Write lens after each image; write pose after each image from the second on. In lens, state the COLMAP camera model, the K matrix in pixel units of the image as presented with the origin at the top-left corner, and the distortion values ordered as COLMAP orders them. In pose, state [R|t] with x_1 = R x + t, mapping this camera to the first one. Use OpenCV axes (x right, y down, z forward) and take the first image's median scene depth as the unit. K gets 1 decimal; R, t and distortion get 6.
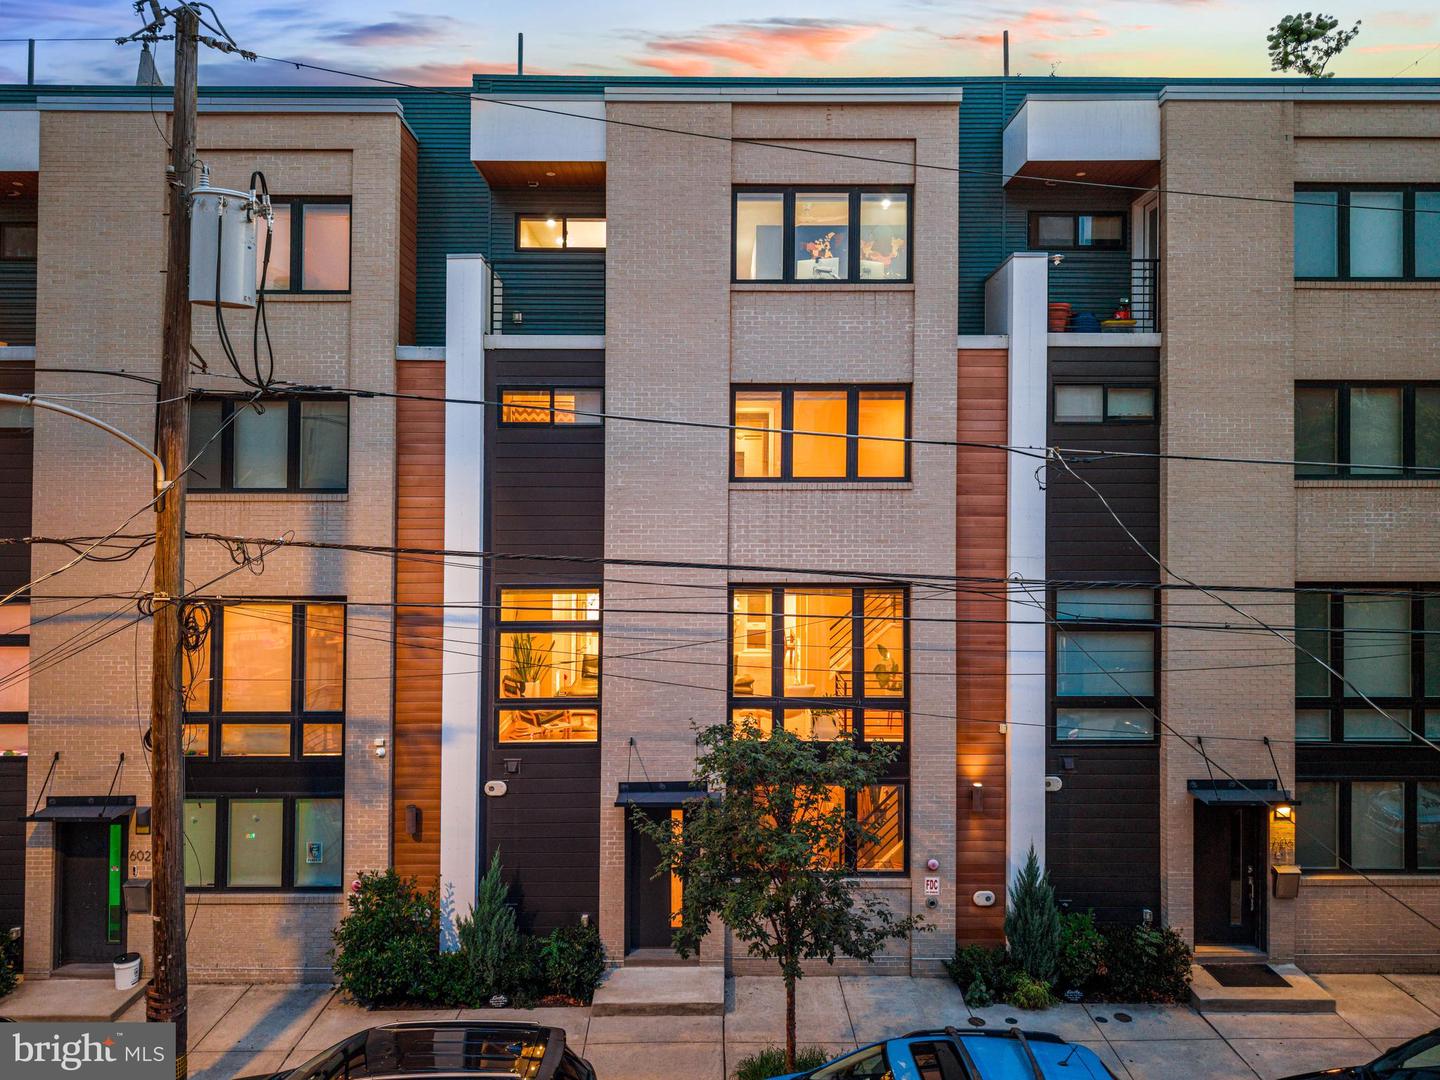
lens RADIAL K [[1009.3, 0, 728.9], [0, 1009.3, 497.7], [0, 0, 1]] dist [0.004739, -0.001164]
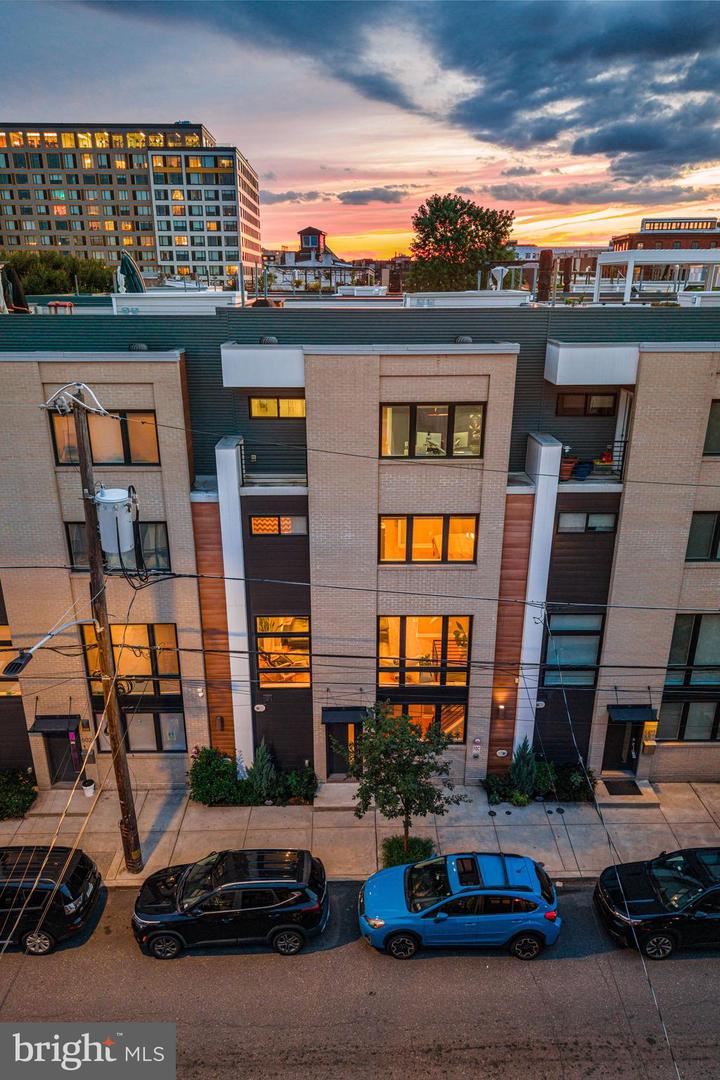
lens RADIAL K [[742.6, 0, 370.3], [0, 742.6, 547.7], [0, 0, 1]] dist [0.034048, -0.042962]
pose [[0.999969, -0.003505, 0.006998, -0.022764], [0.000704, 0.930763, 0.365623, -0.546359], [-0.007795, -0.365607, 0.930737, -0.252707]]
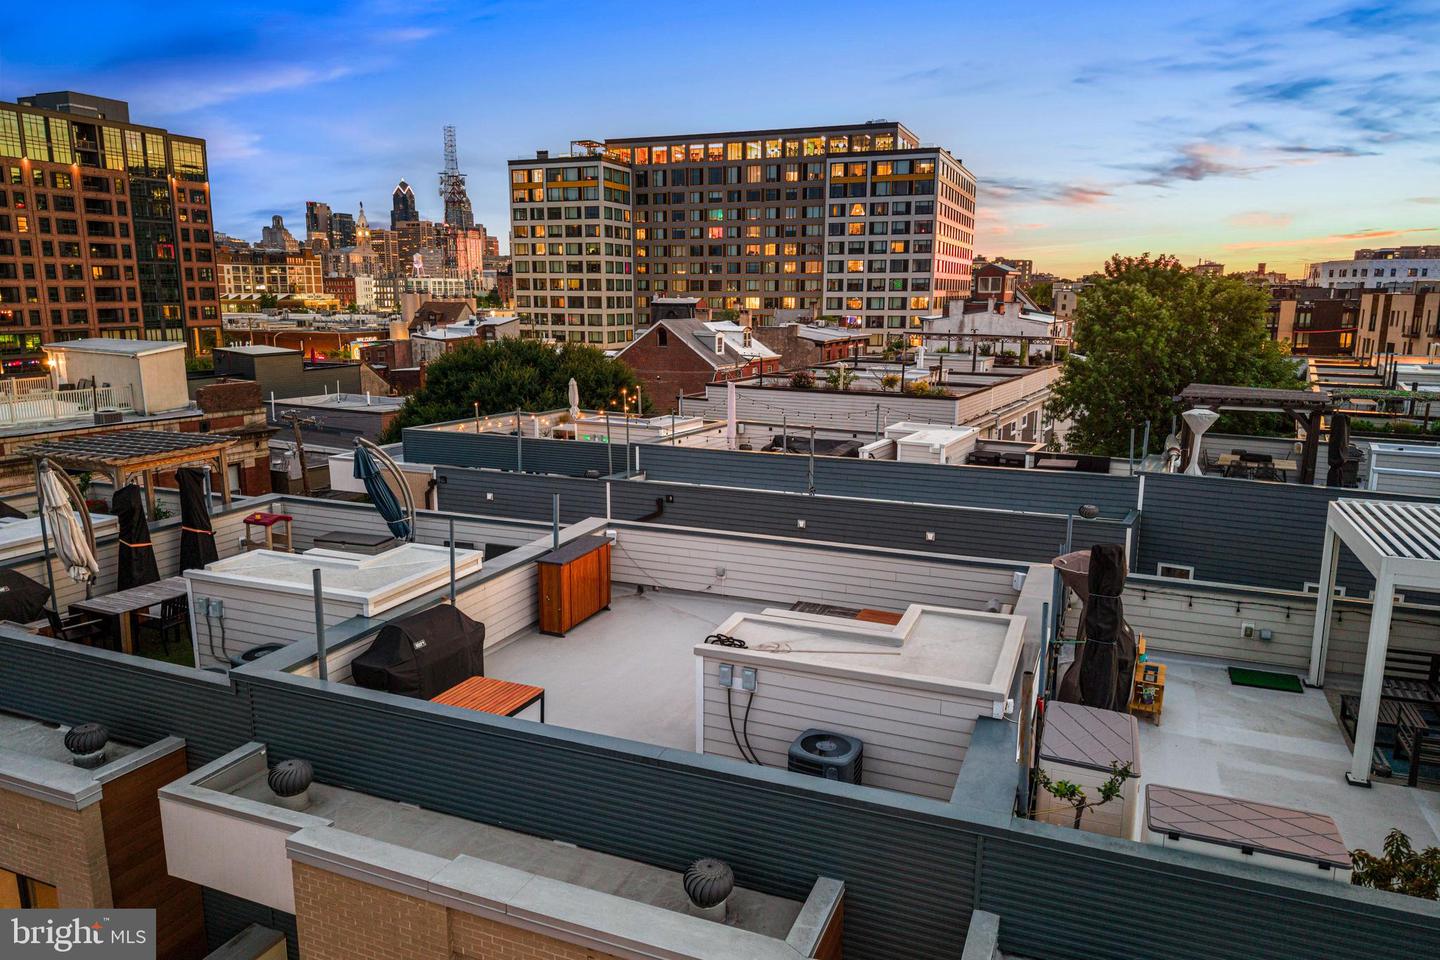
lens RADIAL K [[990.1, 0, 711.8], [0, 990.1, 481.2], [0, 0, 1]] dist [0.034048, -0.042962]
pose [[0.917672, 0.074130, -0.390363, 0.366451], [0.011437, 0.977107, 0.212439, -0.774322], [0.397174, -0.199414, 0.895816, 0.577401]]
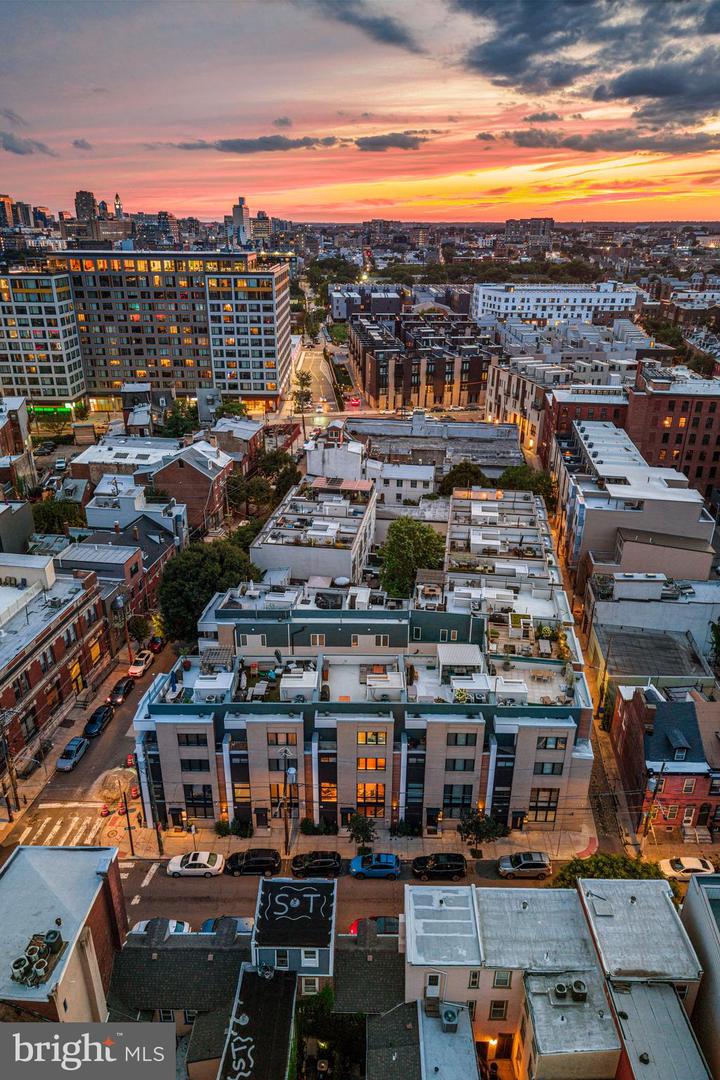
lens RADIAL K [[742.6, 0, 370.9], [0, 742.6, 540.9], [0, 0, 1]] dist [0.034048, -0.042962]
pose [[0.999896, 0.007983, -0.011985, 0.135786], [-0.002287, 0.909755, 0.415139, -3.330878], [0.014218, -0.415068, 0.909679, -2.715729]]
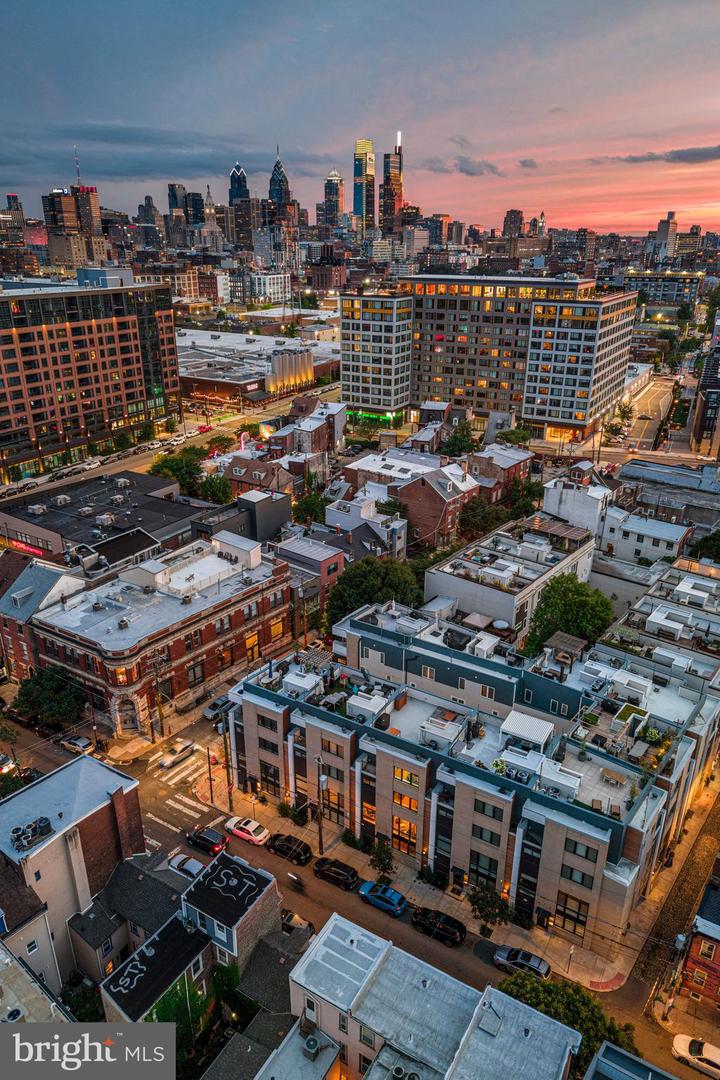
lens RADIAL K [[742.6, 0, 344.3], [0, 742.6, 543.9], [0, 0, 1]] dist [0.034048, -0.042962]
pose [[0.843231, 0.201264, -0.498452, 1.843509], [0.016989, 0.916822, 0.398934, -3.551790], [0.537283, -0.344862, 0.769674, -2.364237]]
